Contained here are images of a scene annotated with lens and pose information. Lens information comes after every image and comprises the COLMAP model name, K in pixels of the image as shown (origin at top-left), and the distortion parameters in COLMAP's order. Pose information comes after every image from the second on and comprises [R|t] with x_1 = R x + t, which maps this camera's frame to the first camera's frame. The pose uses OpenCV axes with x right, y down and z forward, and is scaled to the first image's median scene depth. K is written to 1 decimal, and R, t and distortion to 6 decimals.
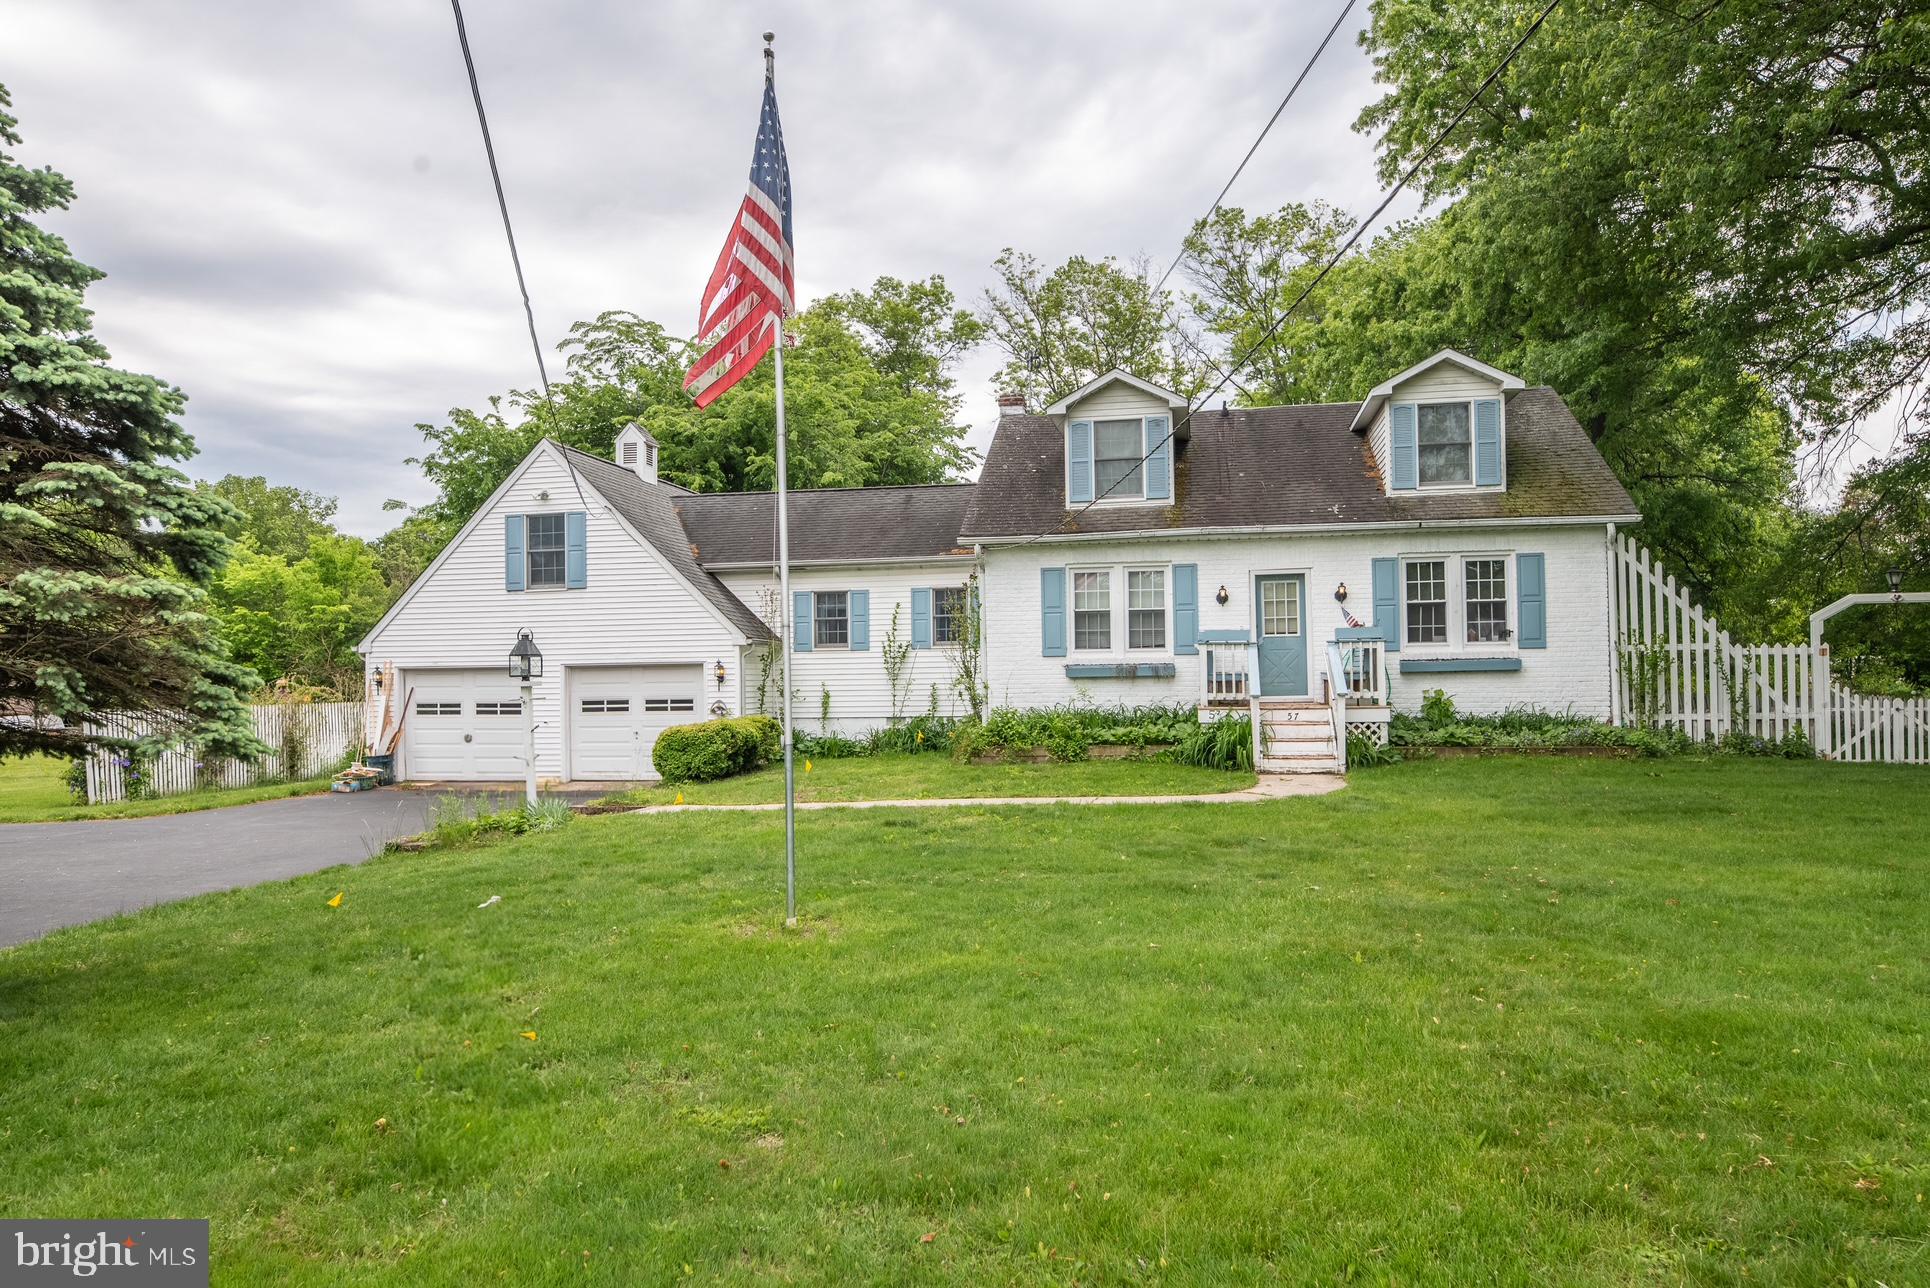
lens RADIAL K [[1249.5, 0, 968.6], [0, 1249.5, 647.4], [0, 0, 1]] dist [0.012368, -0.001553]
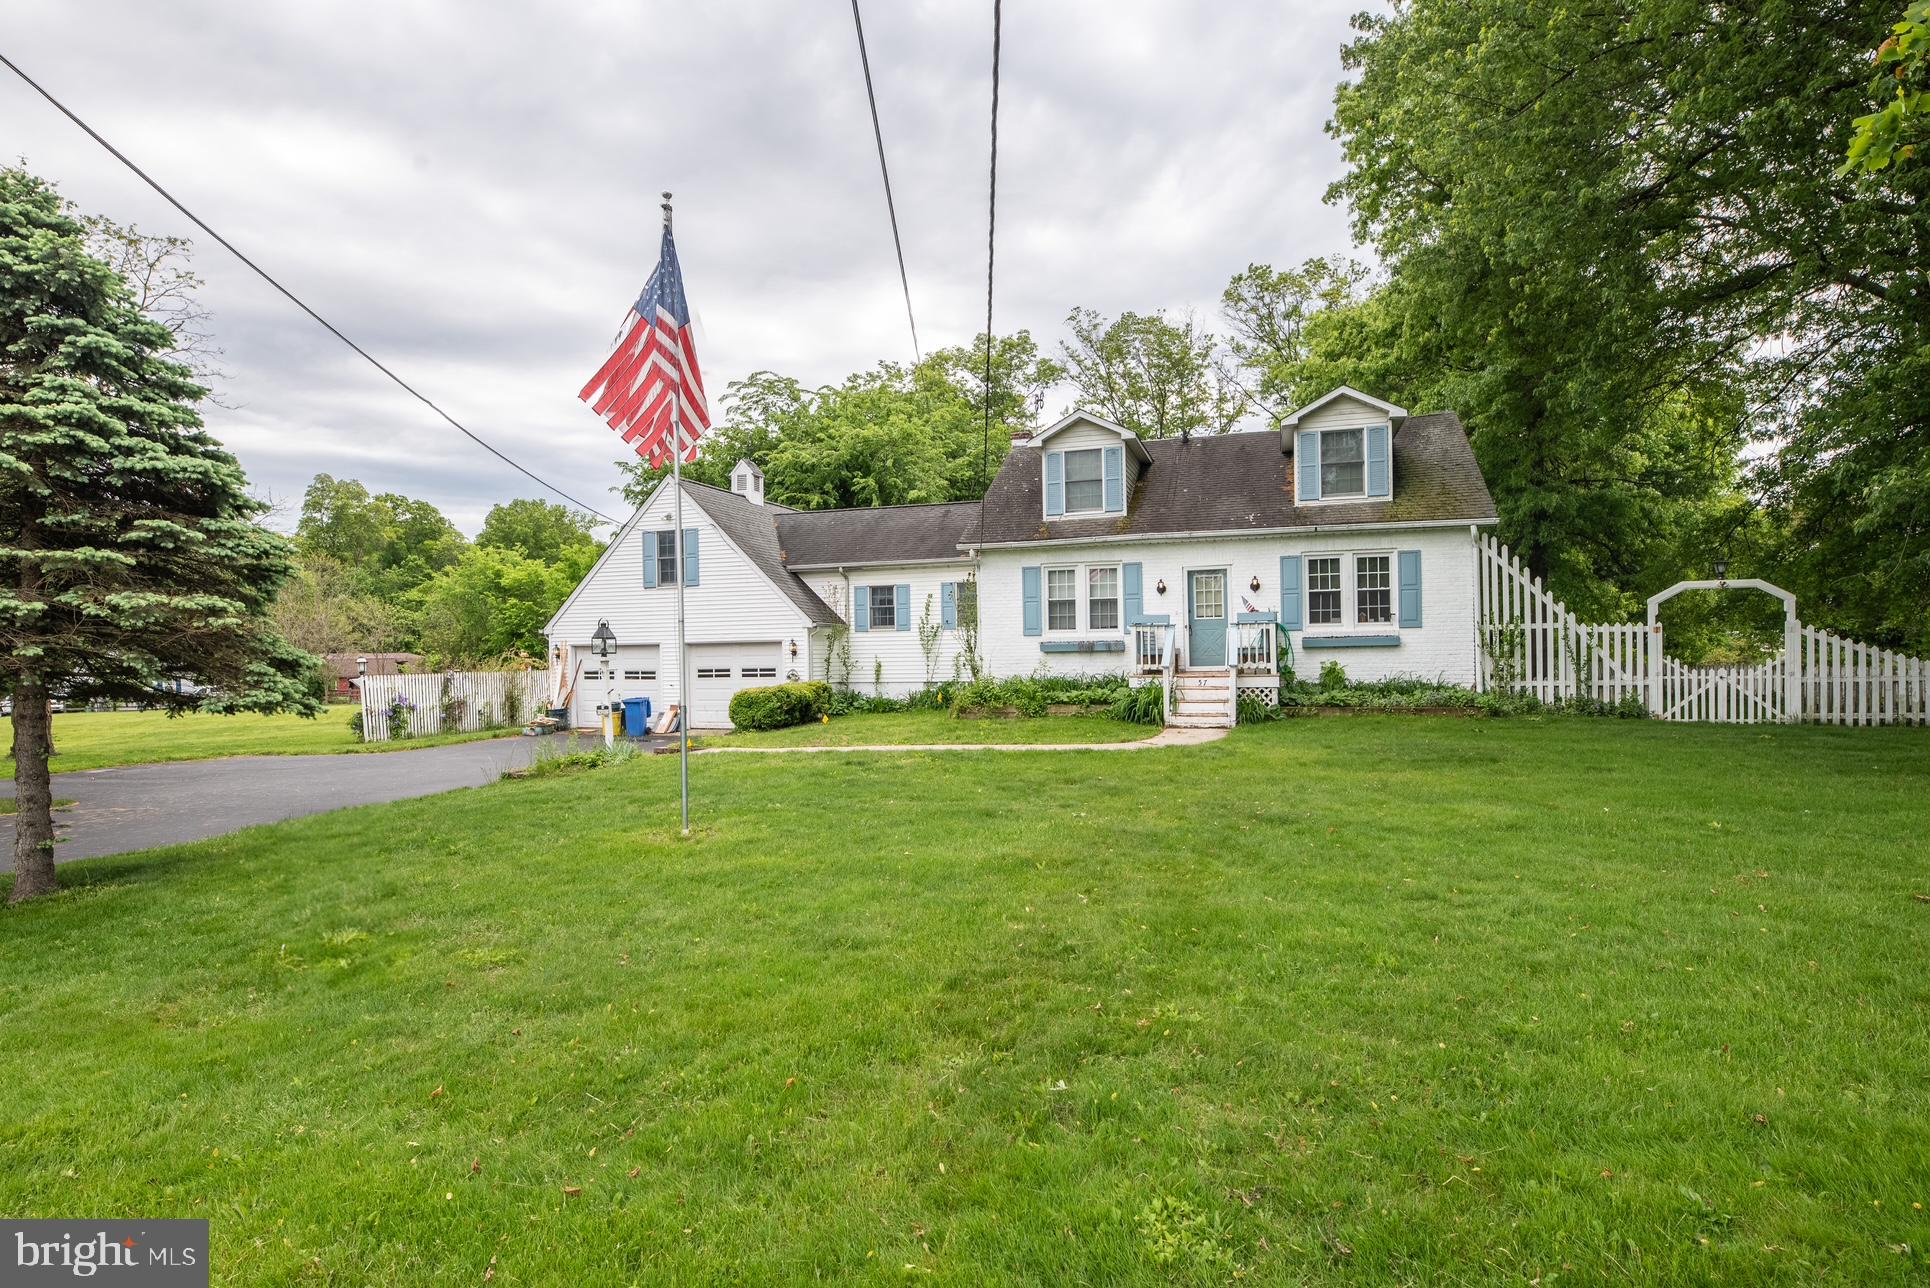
lens RADIAL K [[992.9, 0, 965.0], [0, 992.9, 644.0], [0, 0, 1]] dist [0.007737, 0.000622]
pose [[0.992167, -0.003093, -0.124879, 0.130748], [0.005629, 0.999785, 0.019965, -0.004971], [0.124790, -0.020512, 0.991971, -0.026254]]
